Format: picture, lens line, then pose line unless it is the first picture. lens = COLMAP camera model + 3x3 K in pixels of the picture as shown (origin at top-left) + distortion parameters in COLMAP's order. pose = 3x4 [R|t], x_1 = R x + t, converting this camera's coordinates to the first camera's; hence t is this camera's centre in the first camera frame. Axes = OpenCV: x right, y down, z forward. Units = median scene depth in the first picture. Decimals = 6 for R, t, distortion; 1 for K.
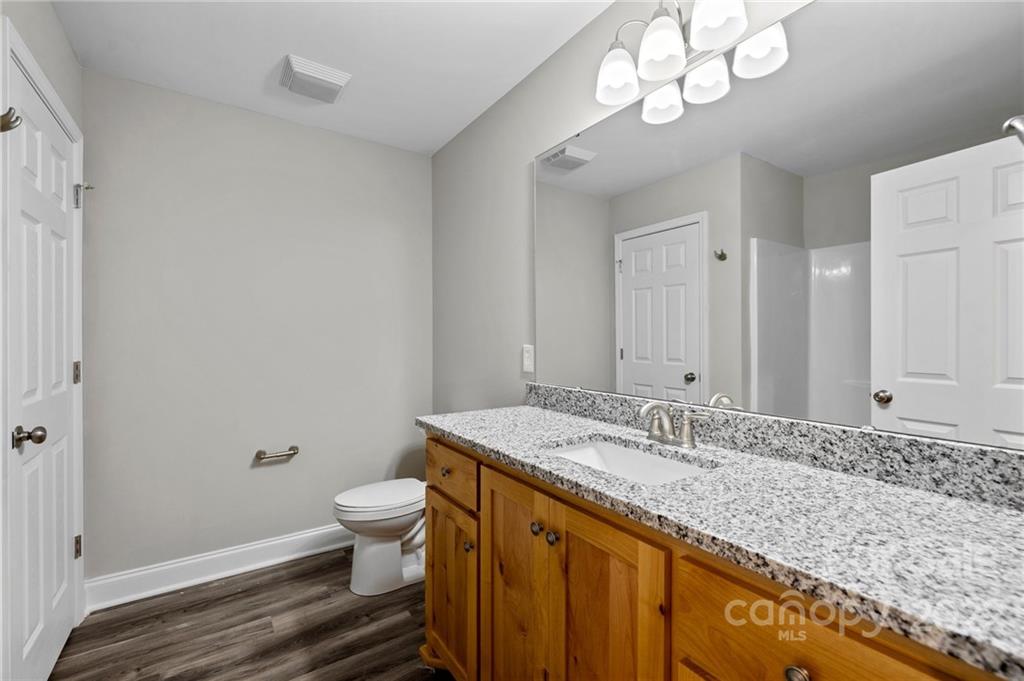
lens RADIAL K [[435.4, 0, 508.1], [0, 435.4, 338.9], [0, 0, 1]] dist [0.001114, -0.000707]
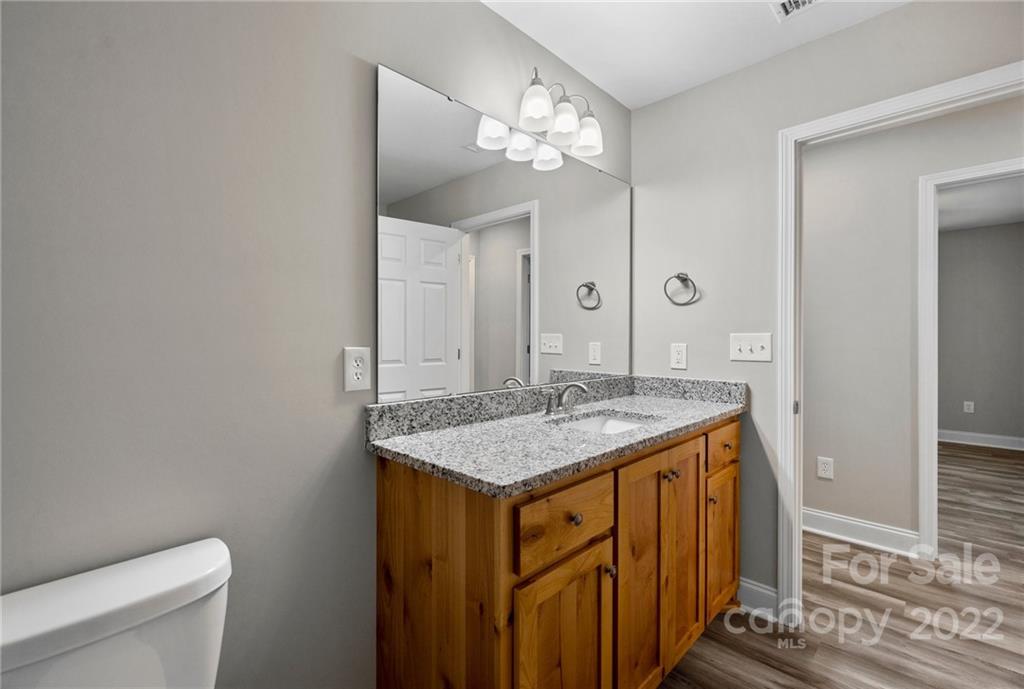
lens RADIAL K [[446.8, 0, 504.7], [0, 446.8, 339.6], [0, 0, 1]] dist [-0.000130, -0.000320]
pose [[-0.201270, -0.003519, 0.979529, -0.763170], [0.000076, 0.999993, 0.003608, 0.001224], [-0.979536, 0.000801, -0.201269, 1.134731]]
